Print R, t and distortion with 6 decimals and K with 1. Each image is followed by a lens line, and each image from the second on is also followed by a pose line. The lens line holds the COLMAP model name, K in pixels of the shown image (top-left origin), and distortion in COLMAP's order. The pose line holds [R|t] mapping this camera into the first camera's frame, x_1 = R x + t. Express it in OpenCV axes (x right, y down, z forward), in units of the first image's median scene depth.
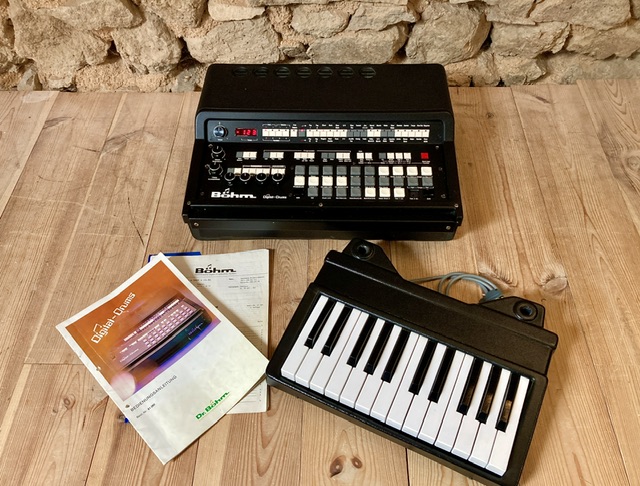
lens RADIAL K [[554.9, 0, 299.6], [0, 554.9, 242.2], [0, 0, 1]] dist [-0.002290, 0.003377]
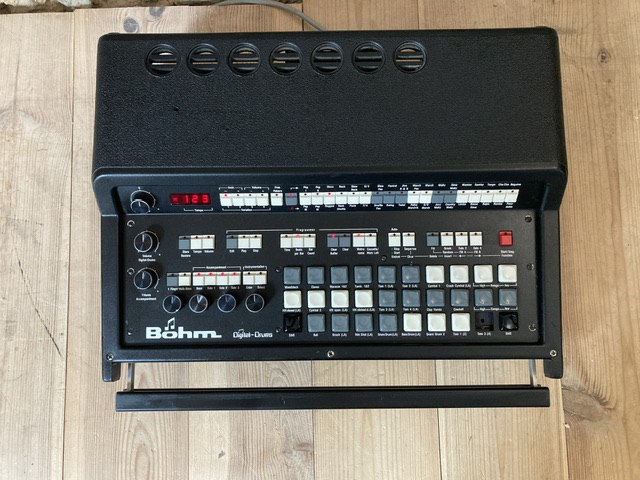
lens RADIAL K [[525.5, 0, 322.4], [0, 525.5, 219.8], [0, 0, 1]] dist [0.061627, -0.115221]
pose [[0.997890, -0.056624, 0.031759, 0.015554], [0.033393, 0.867179, 0.496875, -0.387353], [-0.055676, -0.494766, 0.867241, 0.464651]]
